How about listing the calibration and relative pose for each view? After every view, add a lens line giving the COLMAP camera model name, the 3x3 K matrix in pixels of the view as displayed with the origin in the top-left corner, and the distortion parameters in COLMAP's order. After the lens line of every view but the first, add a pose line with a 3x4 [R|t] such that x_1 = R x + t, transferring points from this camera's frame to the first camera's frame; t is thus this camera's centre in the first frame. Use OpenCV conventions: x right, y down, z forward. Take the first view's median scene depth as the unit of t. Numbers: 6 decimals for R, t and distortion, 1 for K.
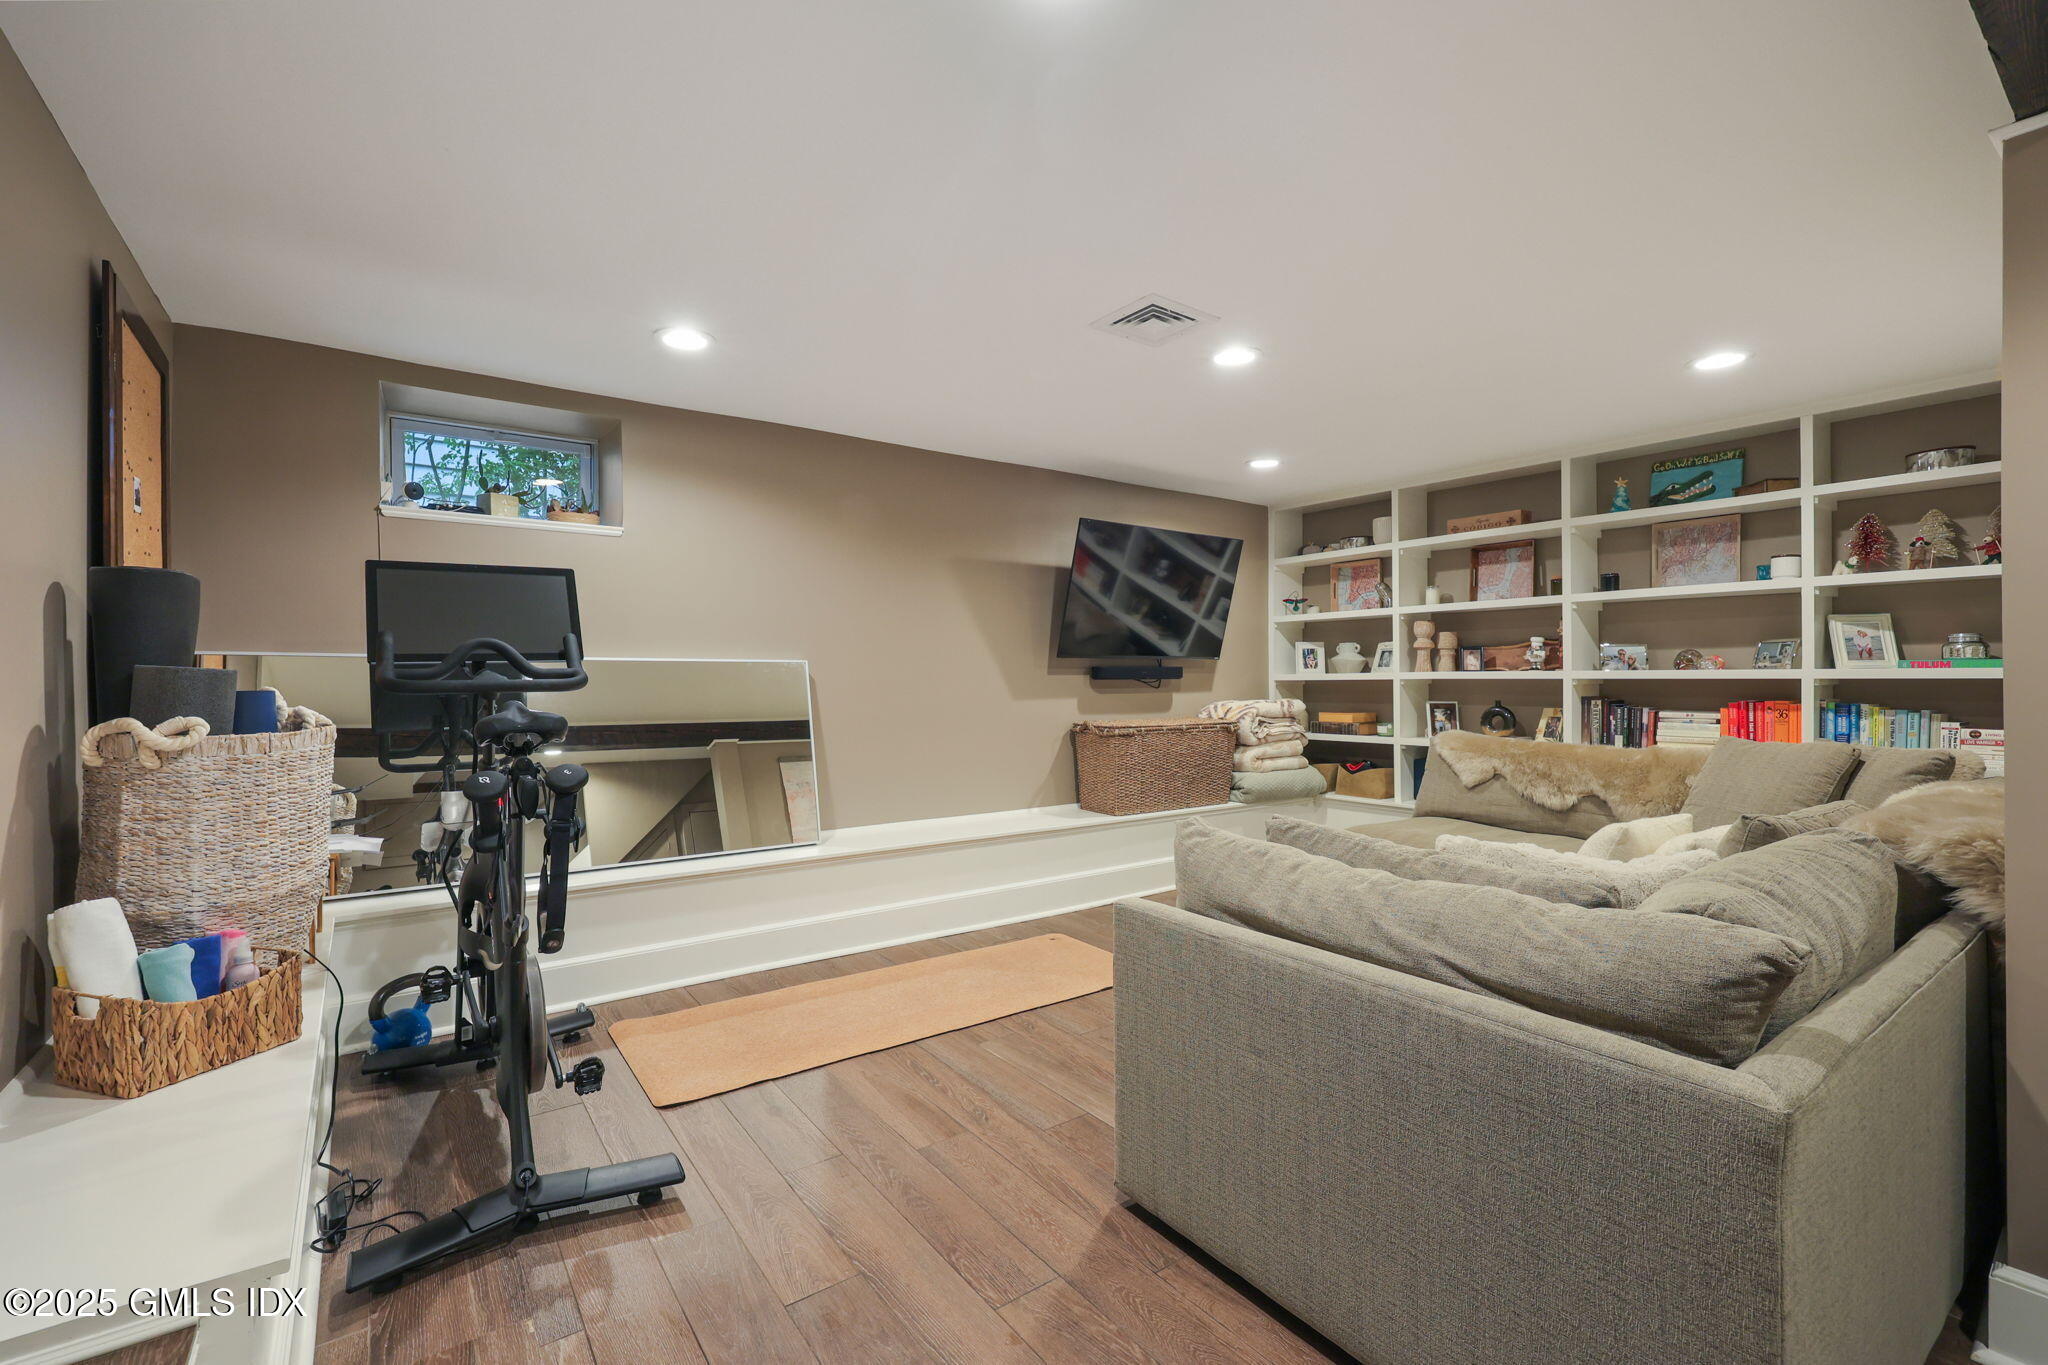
lens RADIAL K [[888.5, 0, 1024.7], [0, 888.5, 686.3], [0, 0, 1]] dist [0.000904, 0.000878]
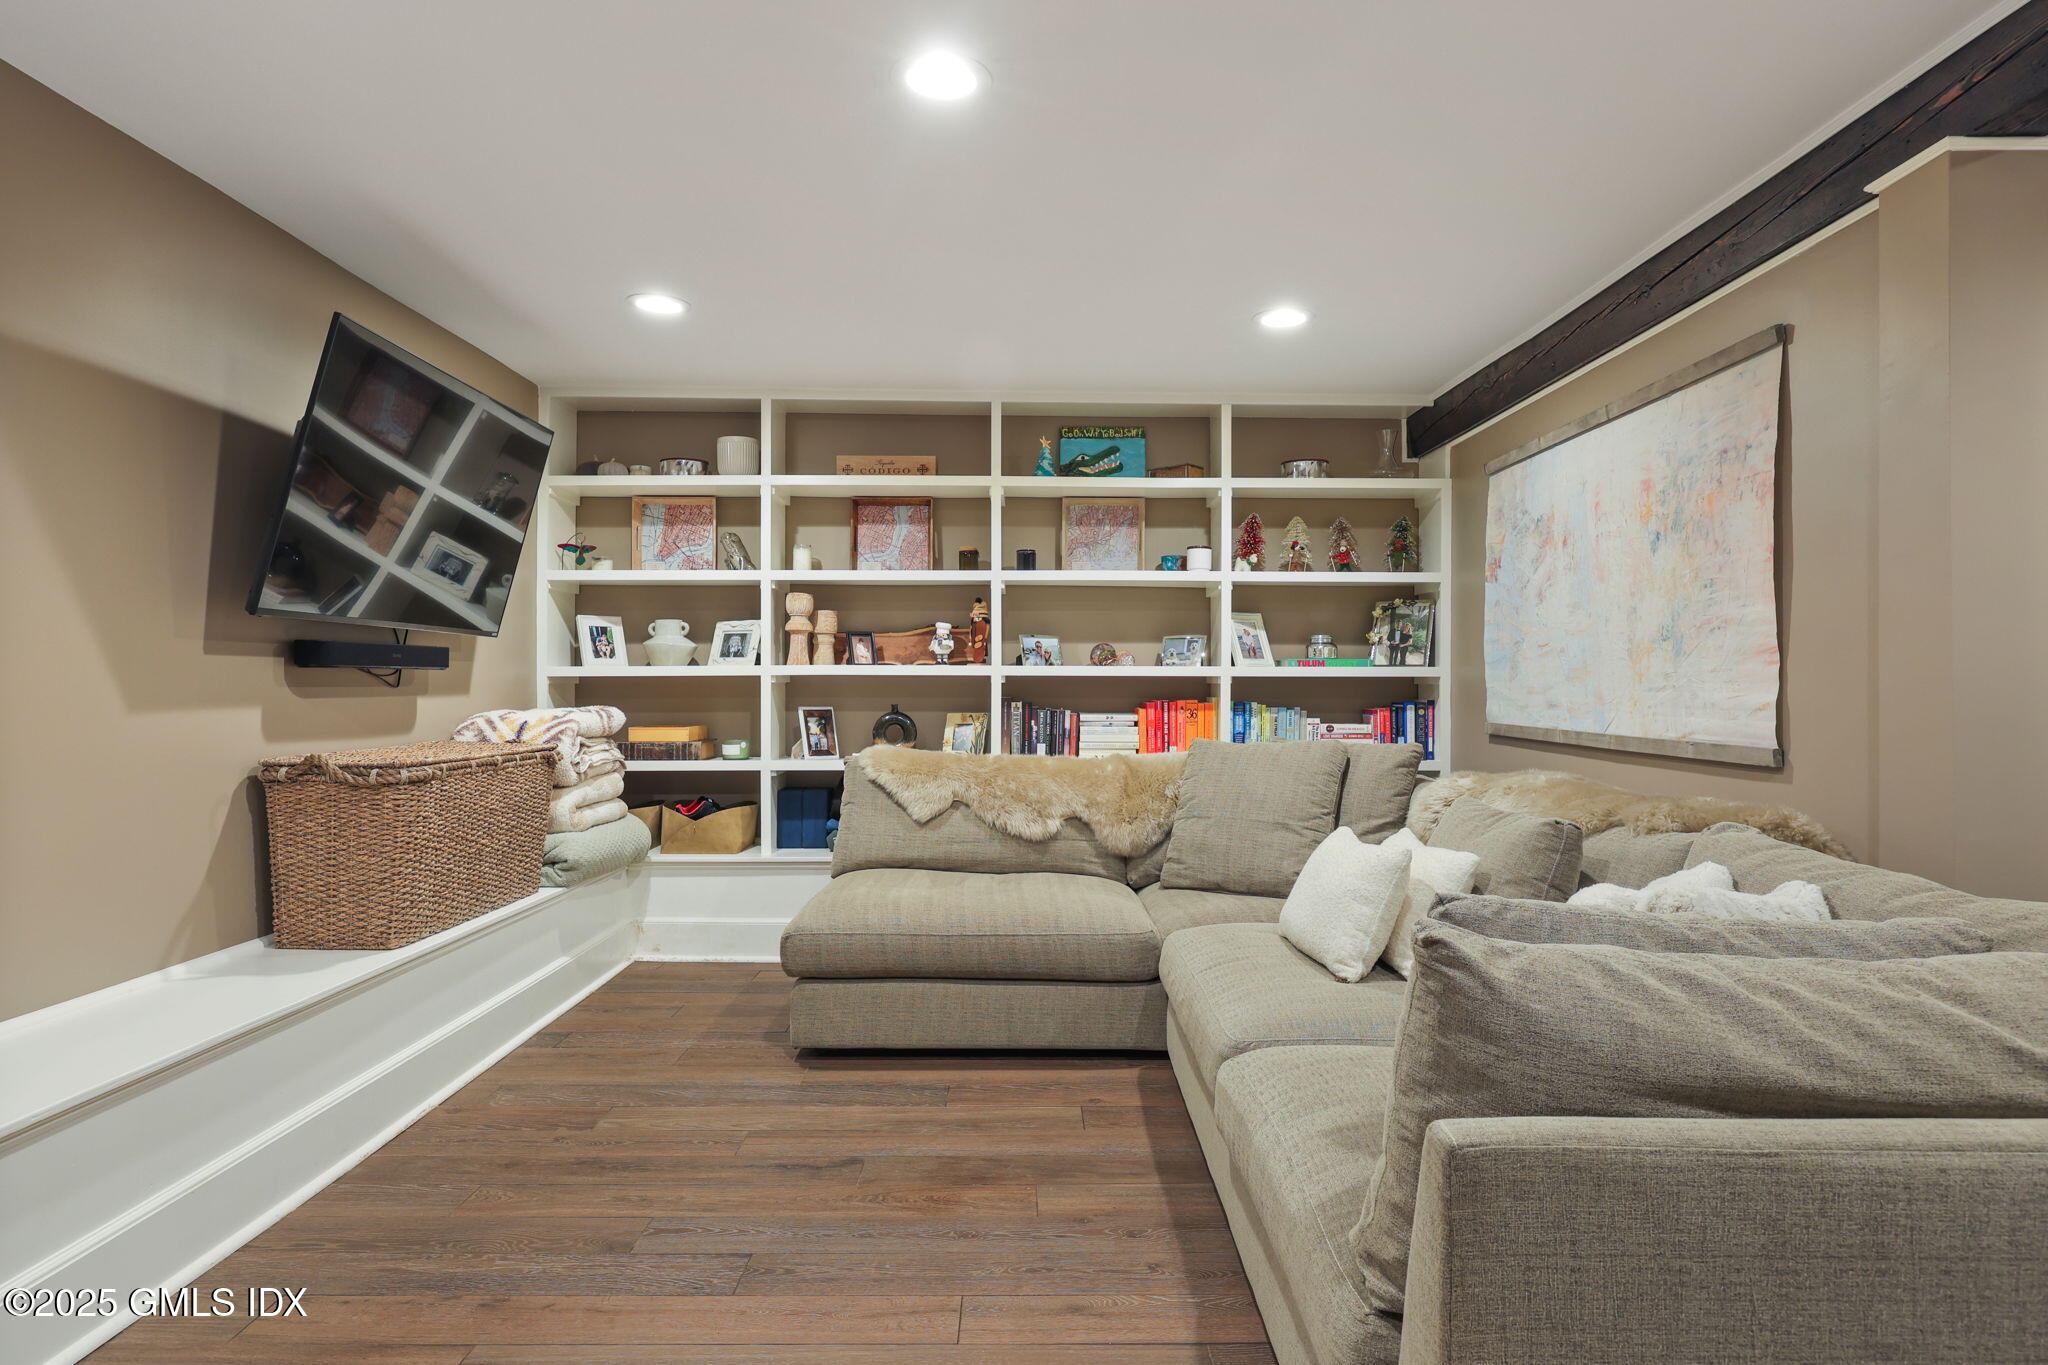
lens RADIAL K [[1165.4, 0, 1027.5], [0, 1165.4, 678.9], [0, 0, 1]] dist [0.012551, 0.000954]
pose [[0.586405, 0.005876, 0.809997, -0.212020], [0.002352, 0.999957, -0.008958, 0.003862], [-0.810015, 0.007158, 0.586366, 0.336757]]
